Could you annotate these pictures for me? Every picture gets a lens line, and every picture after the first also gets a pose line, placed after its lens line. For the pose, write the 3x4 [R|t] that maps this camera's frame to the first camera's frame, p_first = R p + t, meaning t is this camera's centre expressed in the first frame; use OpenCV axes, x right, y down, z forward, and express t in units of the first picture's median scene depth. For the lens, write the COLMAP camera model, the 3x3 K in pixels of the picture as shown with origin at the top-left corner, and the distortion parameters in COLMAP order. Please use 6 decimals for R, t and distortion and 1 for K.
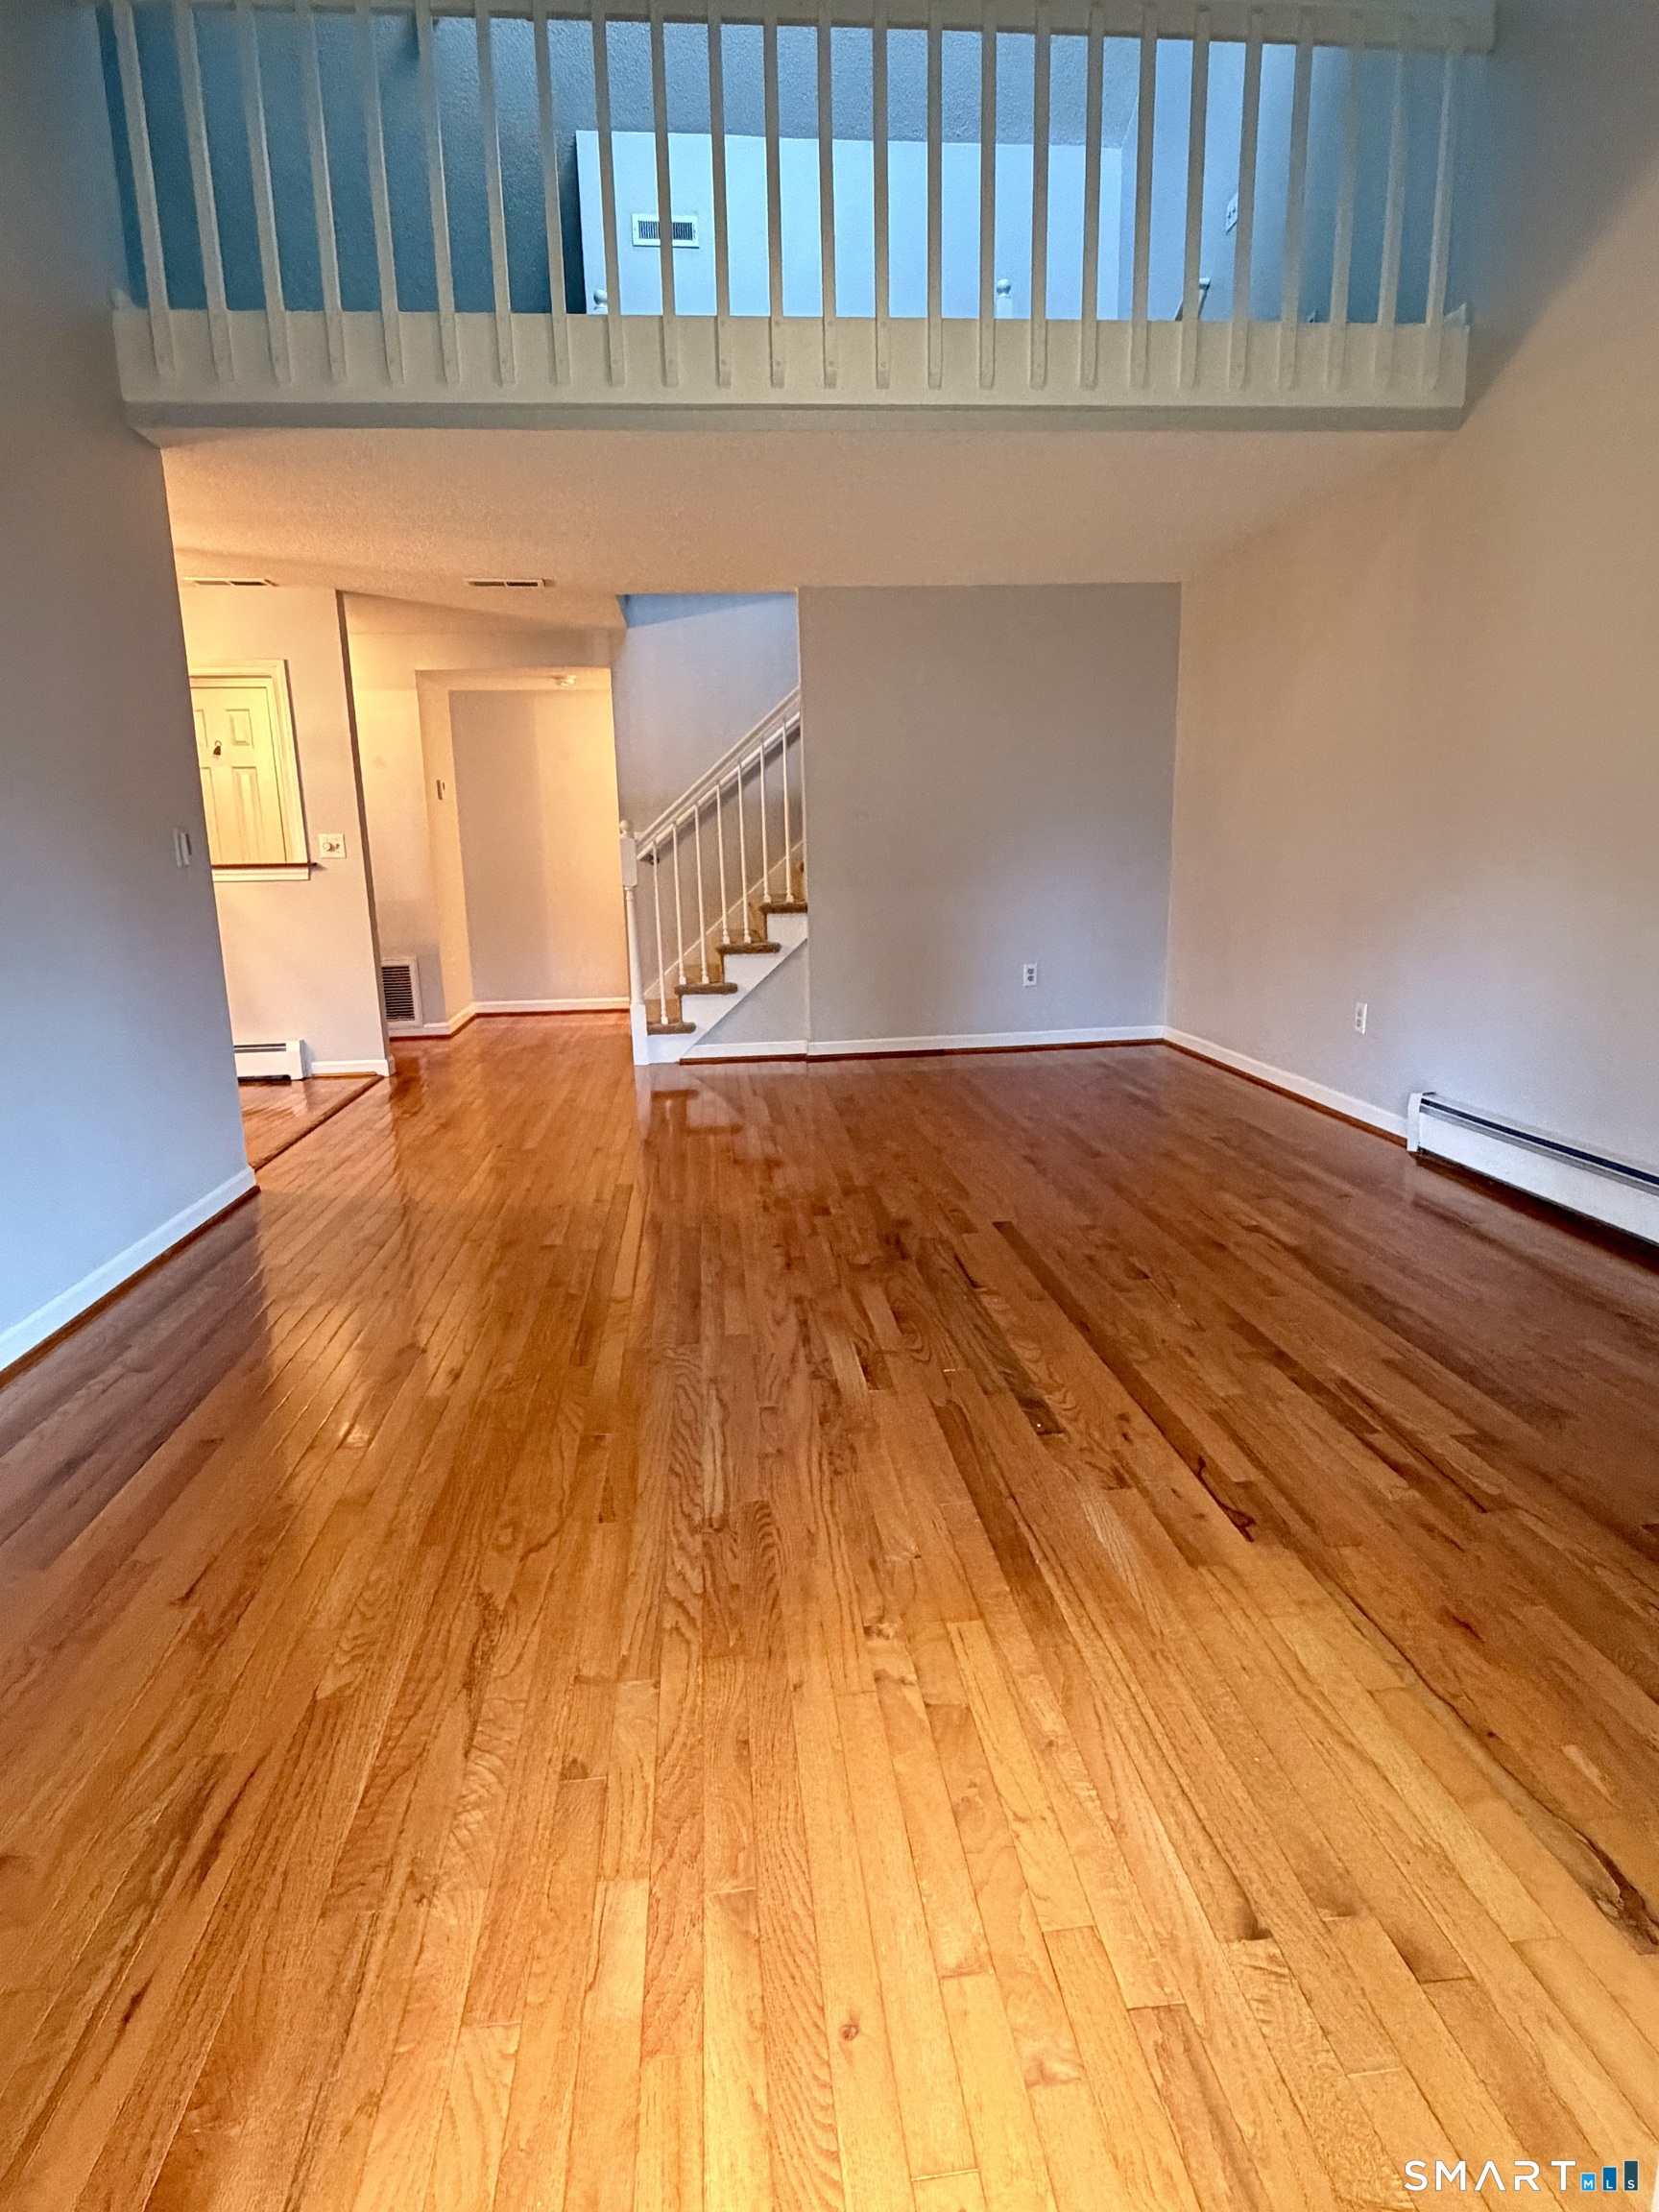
lens RADIAL K [[1161.6, 0, 834.5], [0, 1161.6, 1093.1], [0, 0, 1]] dist [0.002412, -0.000972]
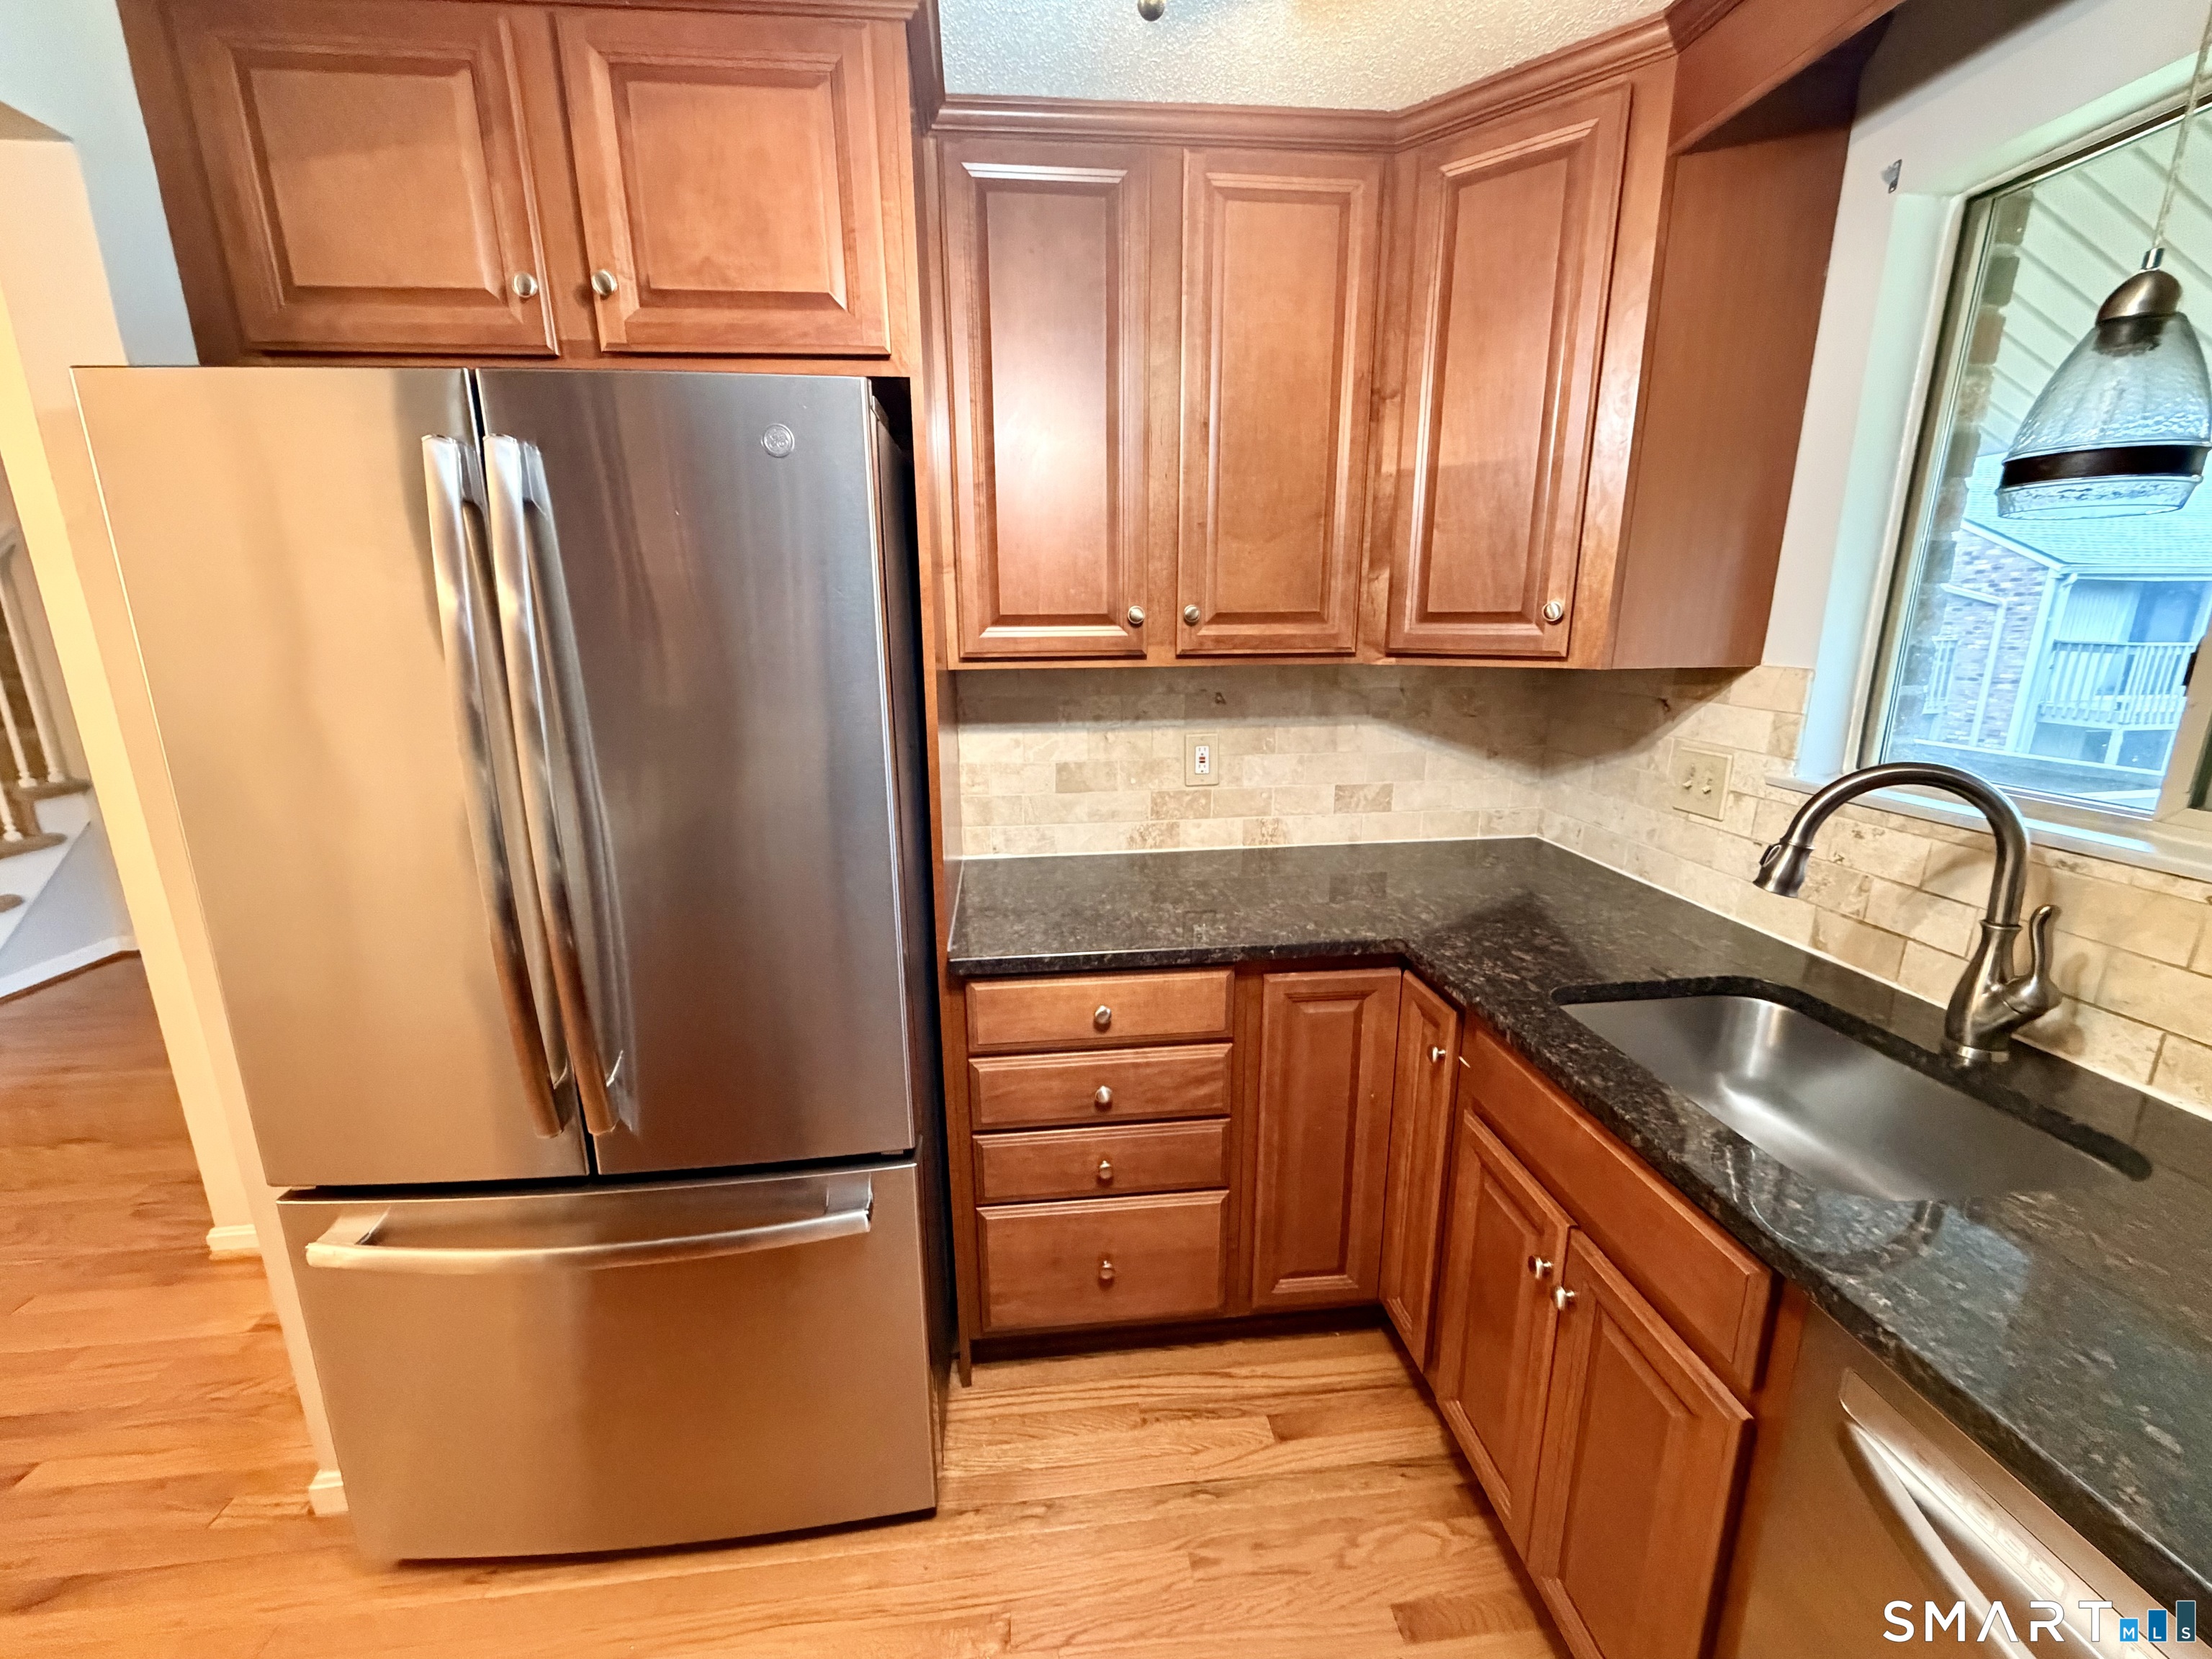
lens RADIAL K [[878.3, 0, 1093.8], [0, 878.3, 825.9], [0, 0, 1]] dist [-0.001498, 0.000222]
pose [[0.002797, -0.213416, 0.976957, -1.098601], [0.215085, 0.954224, 0.207834, -0.176554], [-0.976591, 0.209548, 0.048572, 0.422573]]
